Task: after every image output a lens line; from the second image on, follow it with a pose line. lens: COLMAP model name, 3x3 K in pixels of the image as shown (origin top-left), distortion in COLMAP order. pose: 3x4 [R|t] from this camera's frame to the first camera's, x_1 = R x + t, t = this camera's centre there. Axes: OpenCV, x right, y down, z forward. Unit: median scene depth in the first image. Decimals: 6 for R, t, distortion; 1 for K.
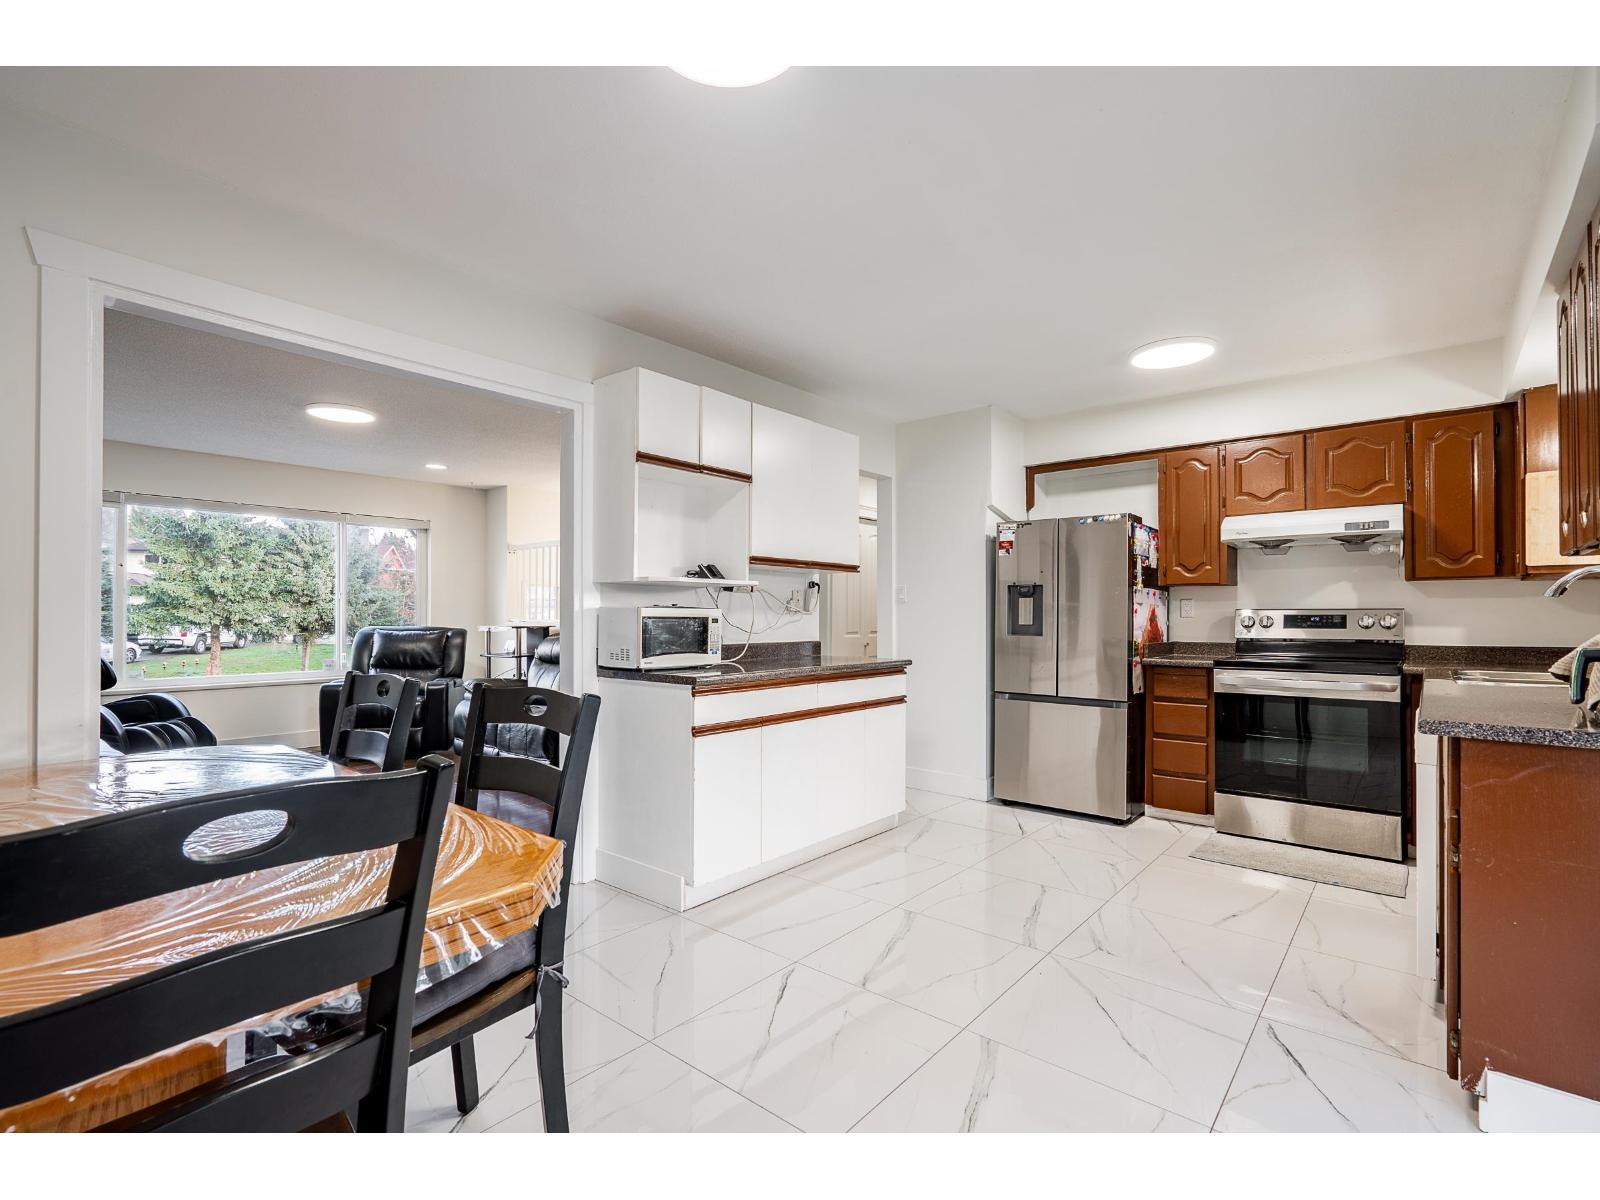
lens RADIAL K [[746.2, 0, 789.9], [0, 746.2, 608.5], [0, 0, 1]] dist [-0.011734, 0.009304]
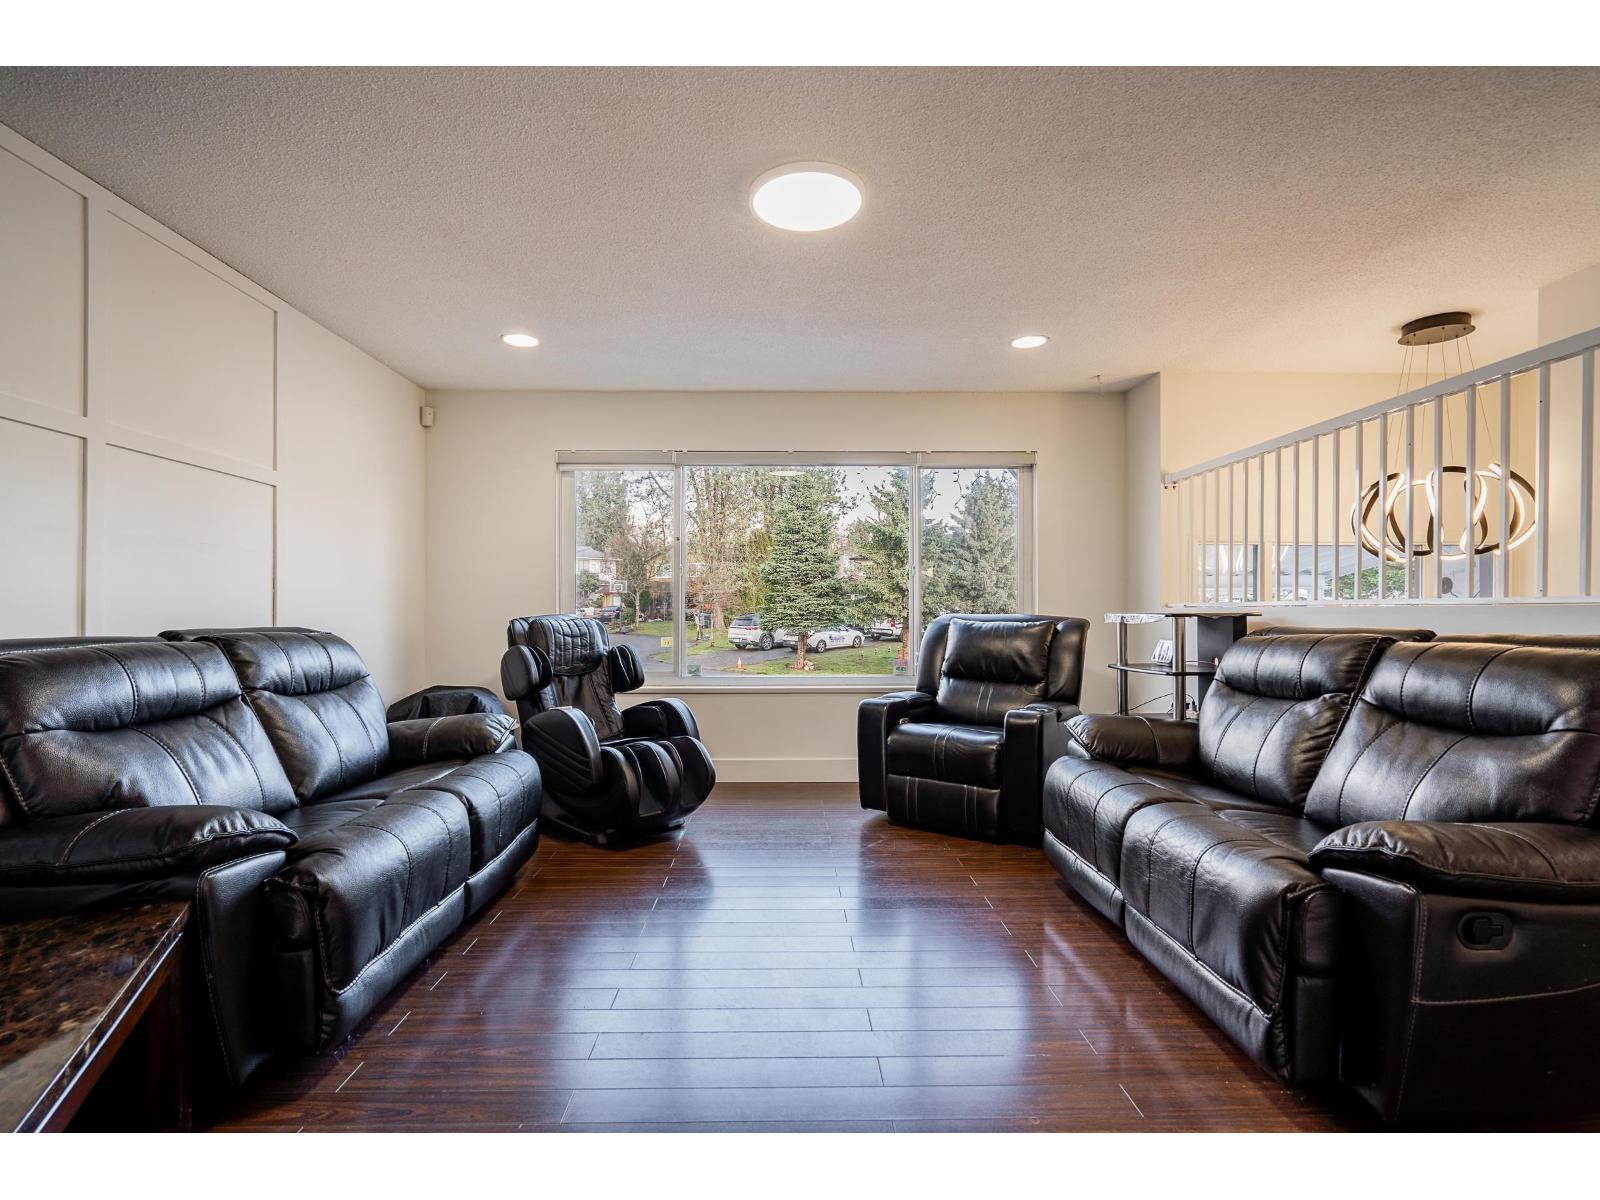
lens RADIAL K [[746.2, 0, 789.9], [0, 746.2, 608.5], [0, 0, 1]] dist [-0.011734, 0.009304]
pose [[0.662678, -0.003195, -0.748898, -0.043929], [0.008324, 0.999961, 0.003100, 0.004518], [0.748858, -0.008288, 0.662678, 0.127297]]
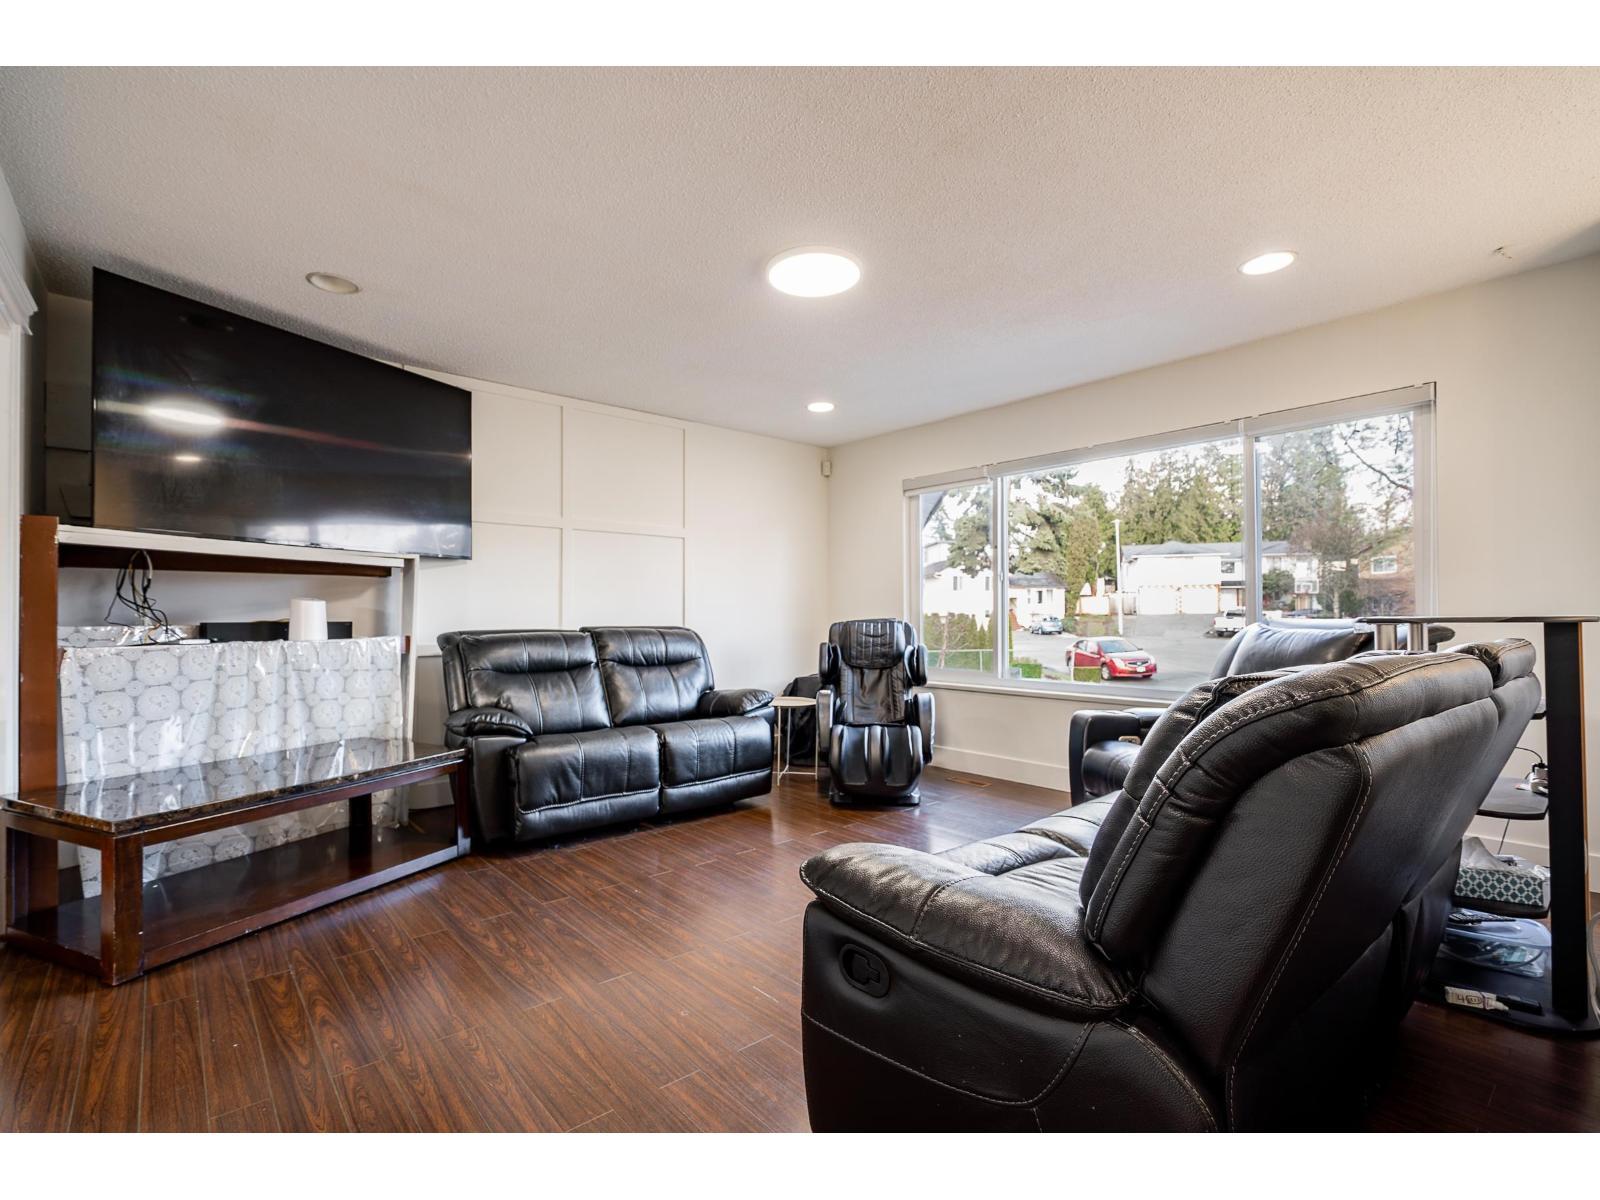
lens RADIAL K [[746.2, 0, 789.9], [0, 746.2, 608.5], [0, 0, 1]] dist [-0.011734, 0.009304]
pose [[-0.158928, -0.011540, -0.987223, 0.002328], [0.012777, 0.999824, -0.013744, 0.005732], [0.987208, -0.014798, -0.158752, 0.212479]]
